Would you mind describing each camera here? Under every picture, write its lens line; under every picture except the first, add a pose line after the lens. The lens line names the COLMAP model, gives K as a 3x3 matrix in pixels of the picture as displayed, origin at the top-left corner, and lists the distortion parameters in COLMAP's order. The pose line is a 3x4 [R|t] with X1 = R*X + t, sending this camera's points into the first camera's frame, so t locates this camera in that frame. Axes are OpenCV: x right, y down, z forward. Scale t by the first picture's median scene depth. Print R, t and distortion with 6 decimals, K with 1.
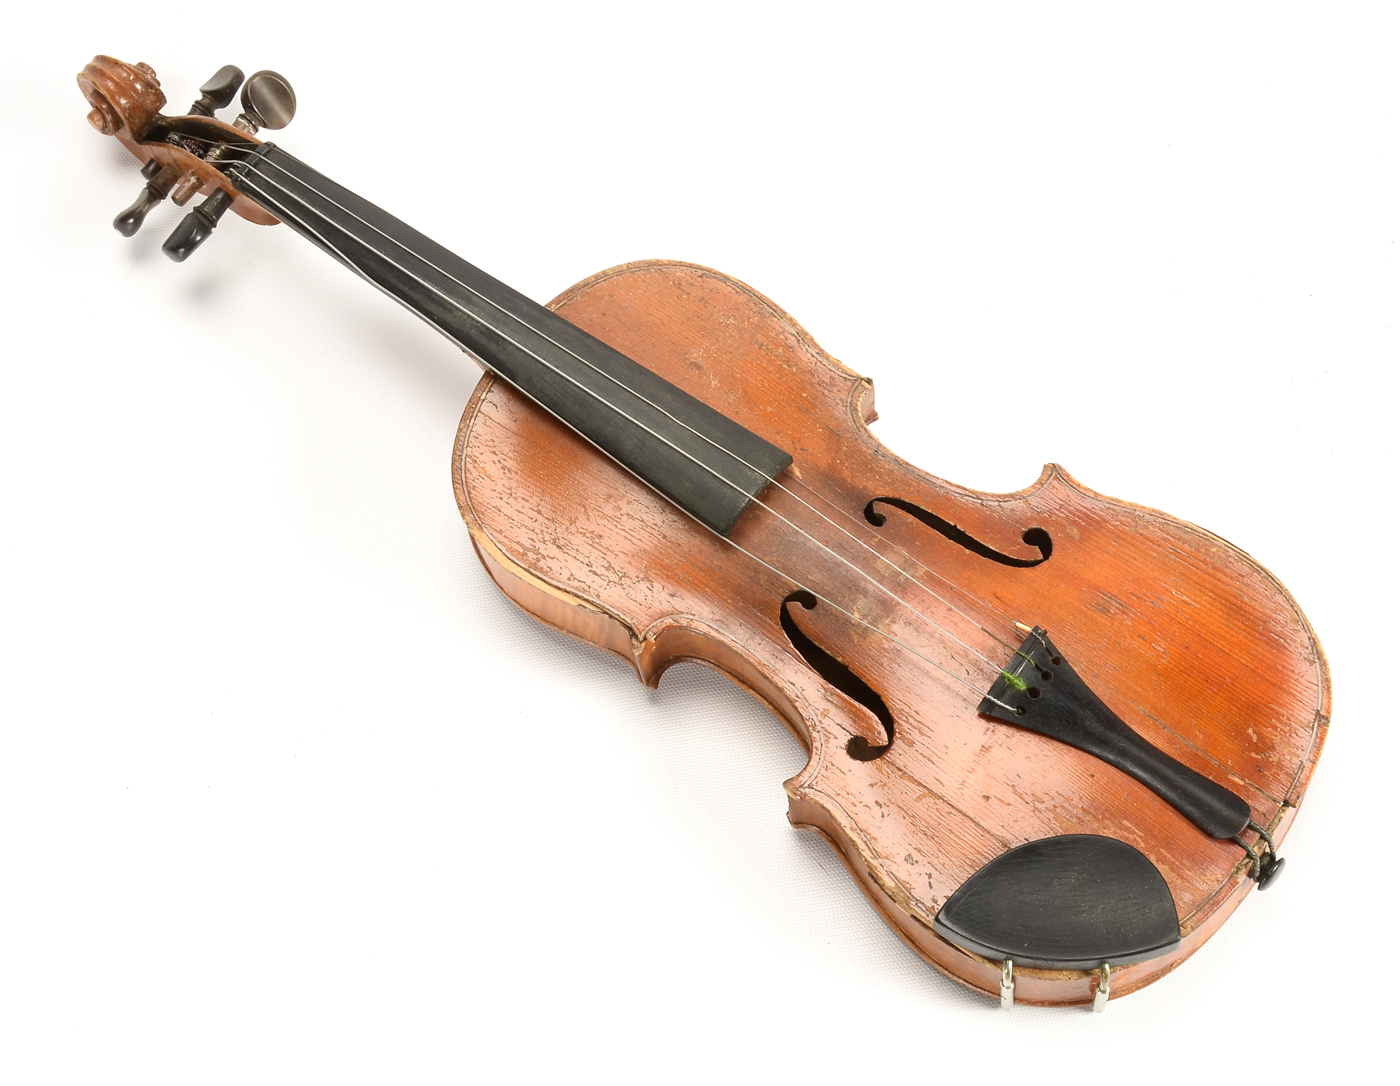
lens RADIAL K [[3099.5, 0, 701.7], [0, 3099.5, 543.9], [0, 0, 1]] dist [0.298135, 0.000000]
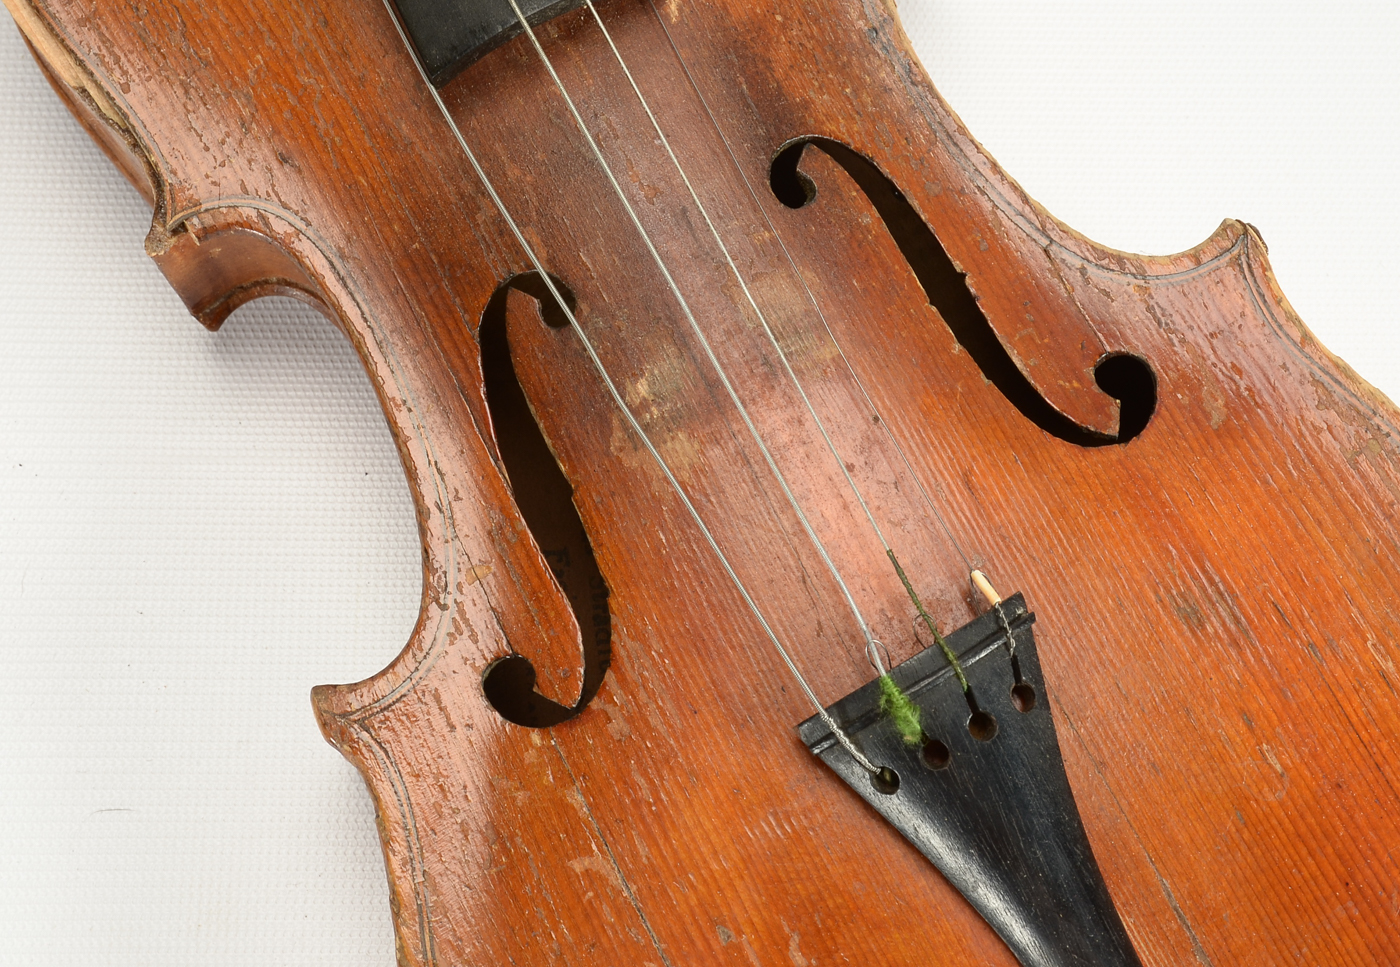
lens RADIAL K [[3225.5, 0, 703.0], [0, 3225.5, 483.9], [0, 0, 1]] dist [0.218092, 0.000000]
pose [[0.914868, 0.402316, -0.034022, 0.076202], [-0.388875, 0.900688, 0.193743, -0.051711], [0.108589, -0.164019, 0.980462, 0.566920]]
